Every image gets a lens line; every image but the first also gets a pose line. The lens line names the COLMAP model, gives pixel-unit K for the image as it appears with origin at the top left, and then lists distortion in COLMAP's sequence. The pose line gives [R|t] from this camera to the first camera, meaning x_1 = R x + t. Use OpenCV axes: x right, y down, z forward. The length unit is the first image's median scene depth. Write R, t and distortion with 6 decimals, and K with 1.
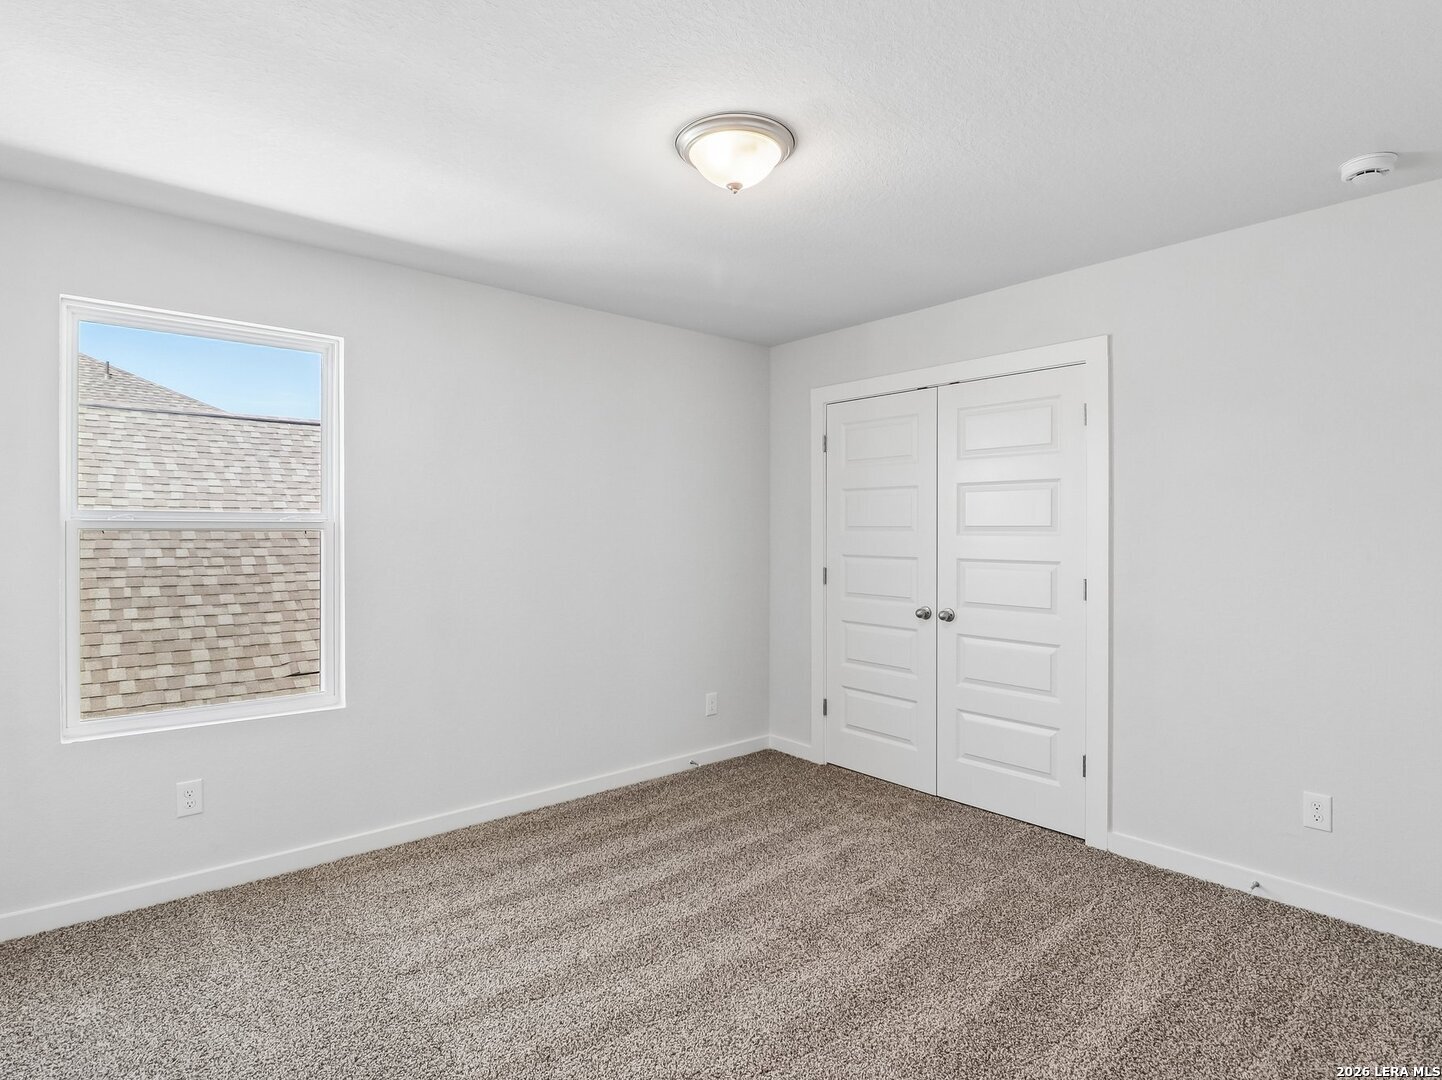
lens RADIAL K [[761.8, 0, 679.0], [0, 761.8, 534.0], [0, 0, 1]] dist [-0.004982, -0.001390]
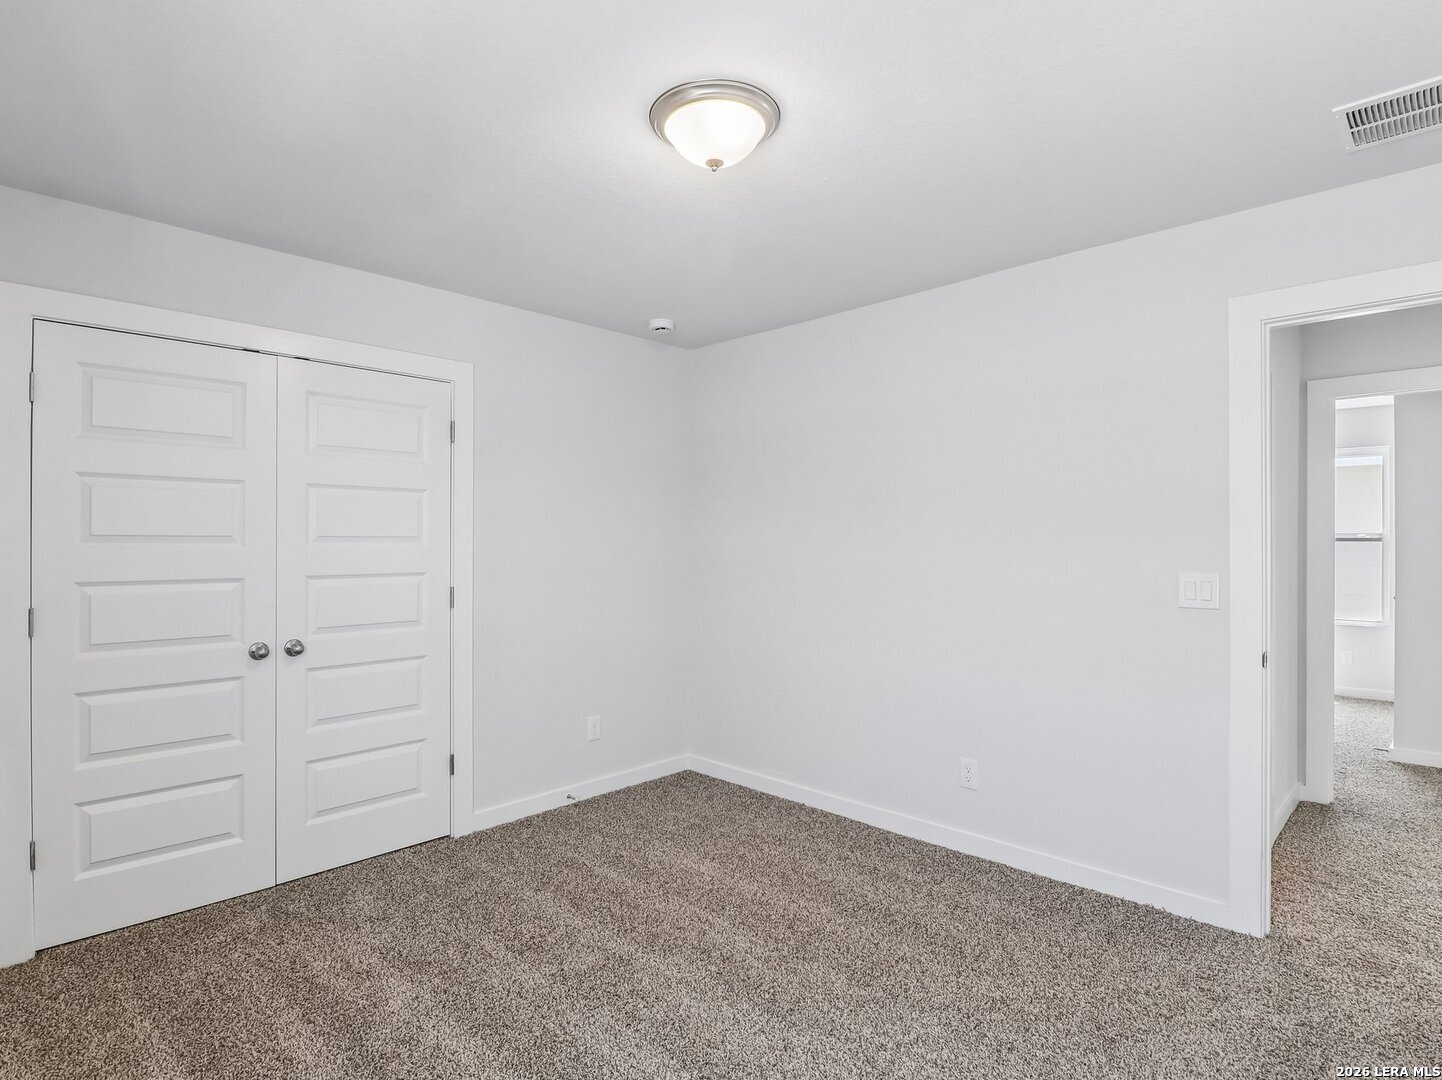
lens RADIAL K [[756.4, 0, 739.6], [0, 756.4, 536.1], [0, 0, 1]] dist [-0.024479, -0.000385]
pose [[-0.122833, 0.005464, 0.992412, -0.528210], [0.005476, 0.999973, -0.004827, -0.004077], [-0.992412, 0.004842, -0.122860, 0.699652]]
